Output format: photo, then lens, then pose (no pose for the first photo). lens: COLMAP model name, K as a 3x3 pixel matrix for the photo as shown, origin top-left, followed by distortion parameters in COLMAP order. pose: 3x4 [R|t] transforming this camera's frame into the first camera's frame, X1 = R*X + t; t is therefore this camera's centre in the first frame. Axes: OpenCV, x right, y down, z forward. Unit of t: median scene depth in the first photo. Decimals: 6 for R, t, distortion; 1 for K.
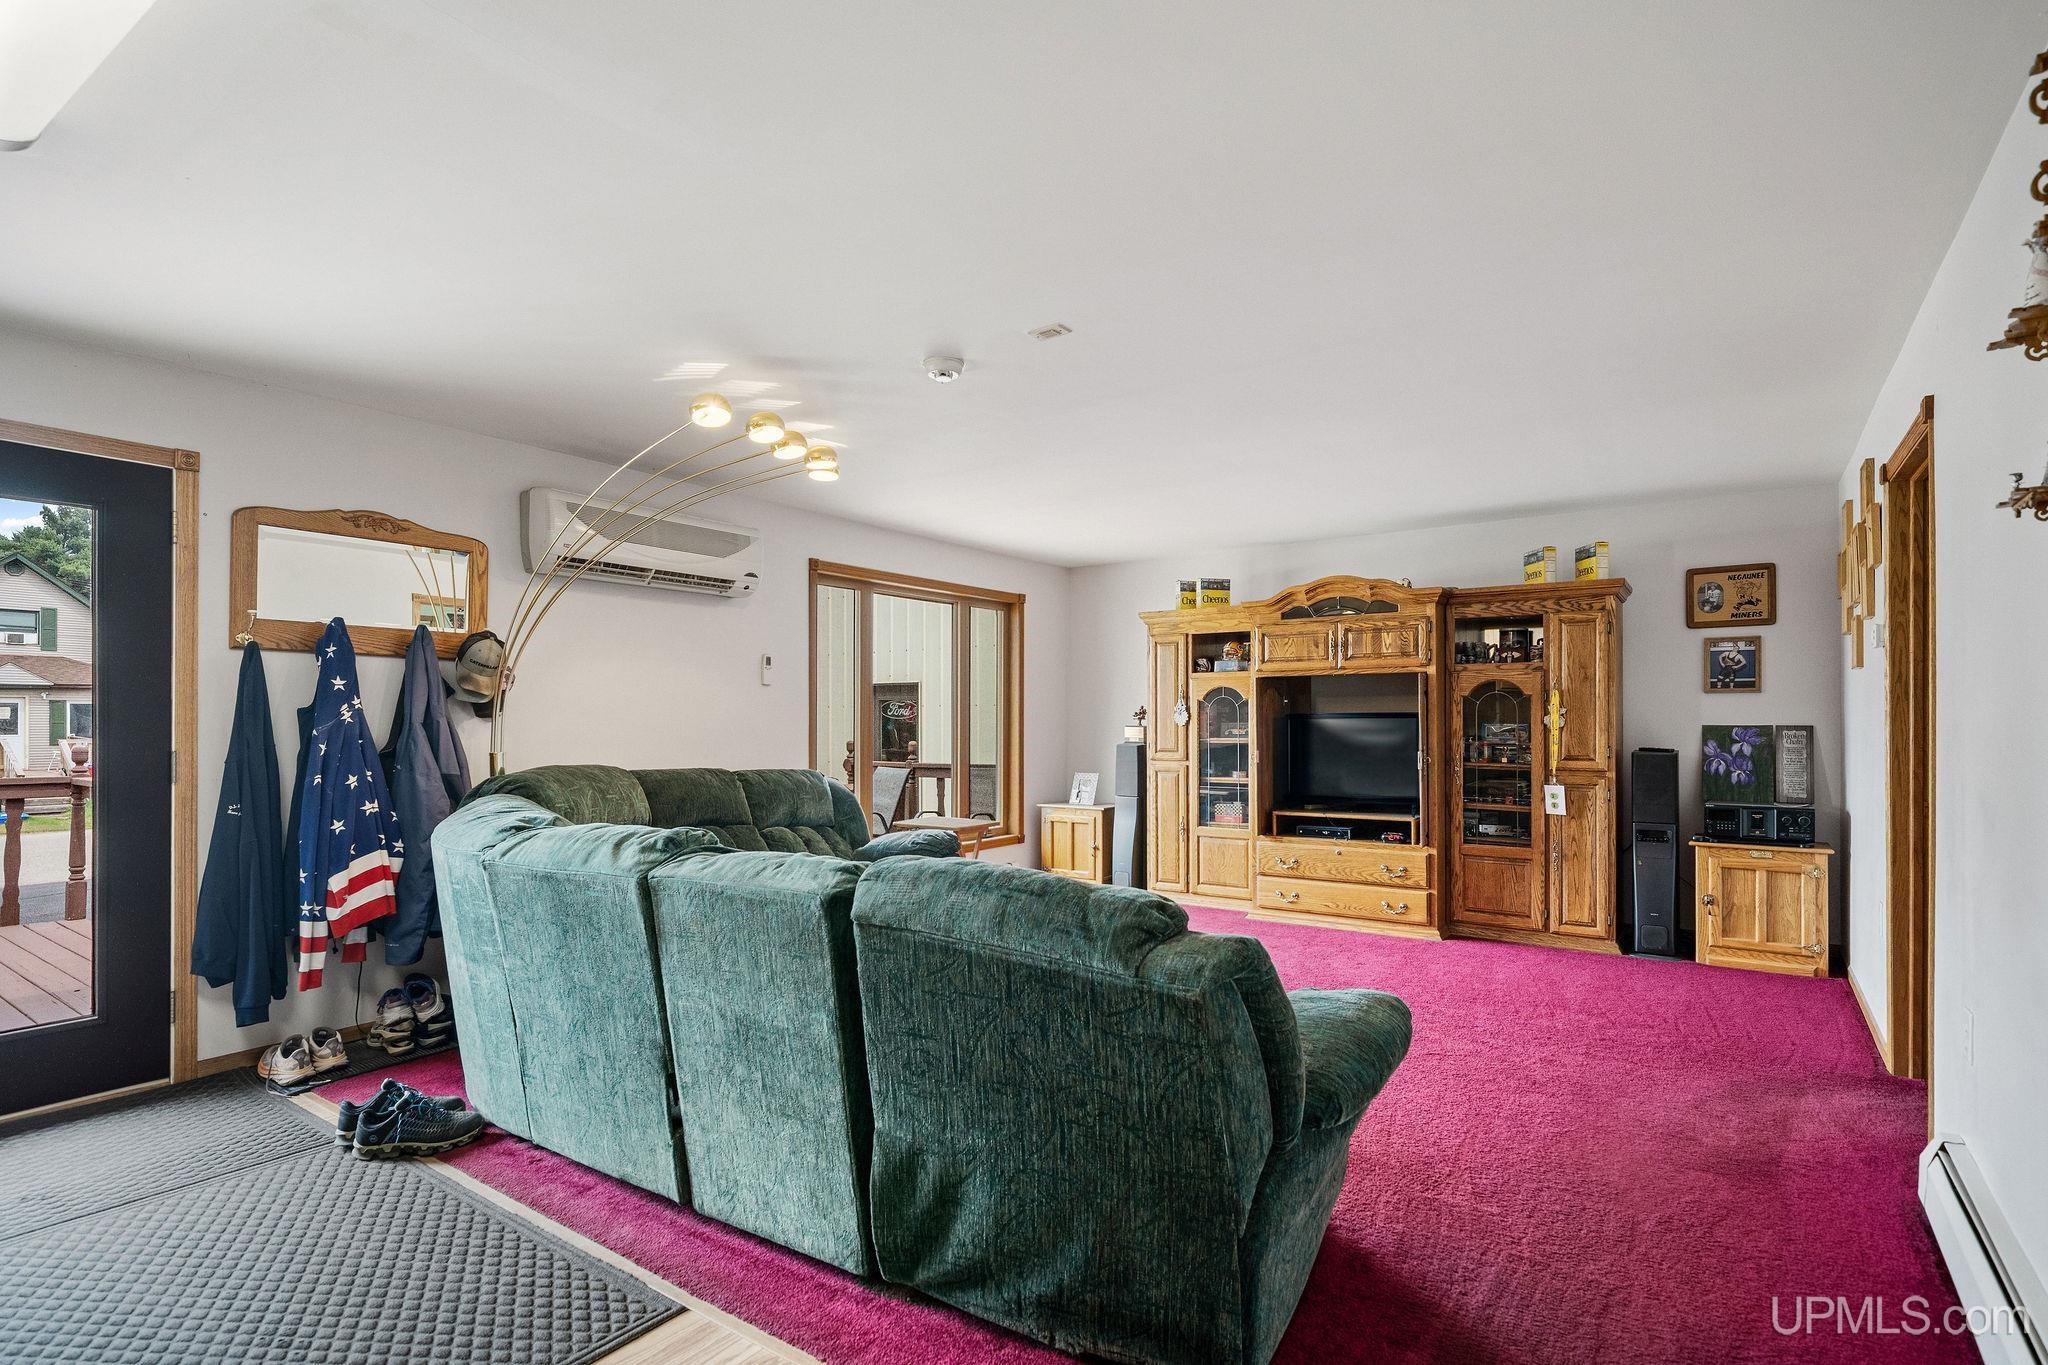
lens RADIAL K [[988.7, 0, 1023.5], [0, 988.7, 723.7], [0, 0, 1]] dist [0.000375, 0.000036]
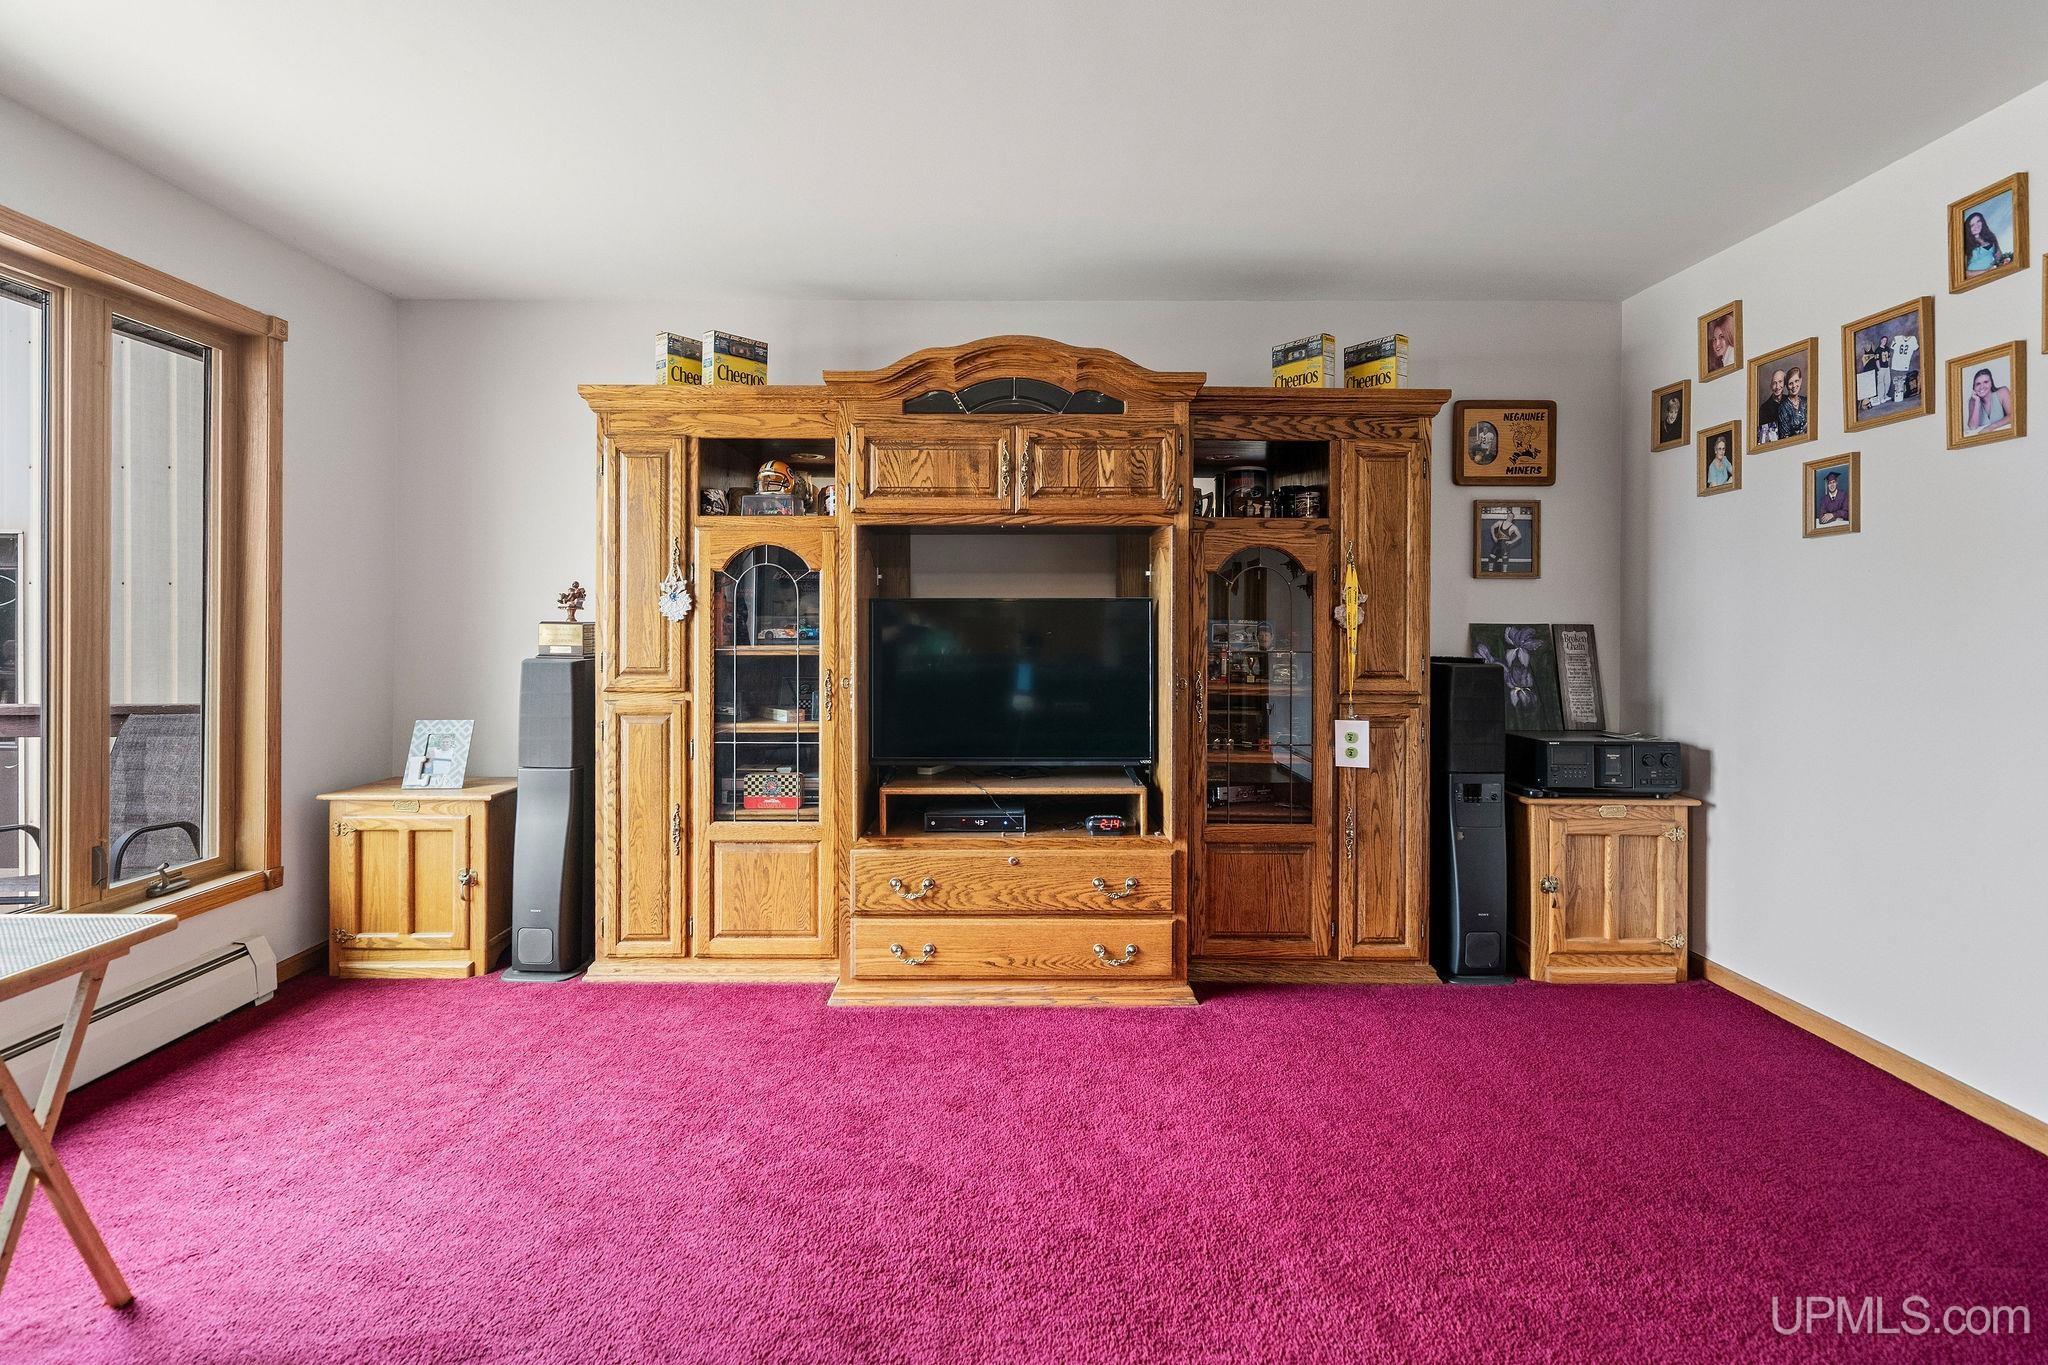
lens RADIAL K [[1007.3, 0, 1019.8], [0, 1007.3, 632.4], [0, 0, 1]] dist [0.001231, 0.000197]
pose [[0.810458, 0.002099, 0.585794, 0.004944], [-0.003534, 0.999993, 0.001306, 0.007538], [-0.585787, -0.003129, 0.810459, 0.577554]]
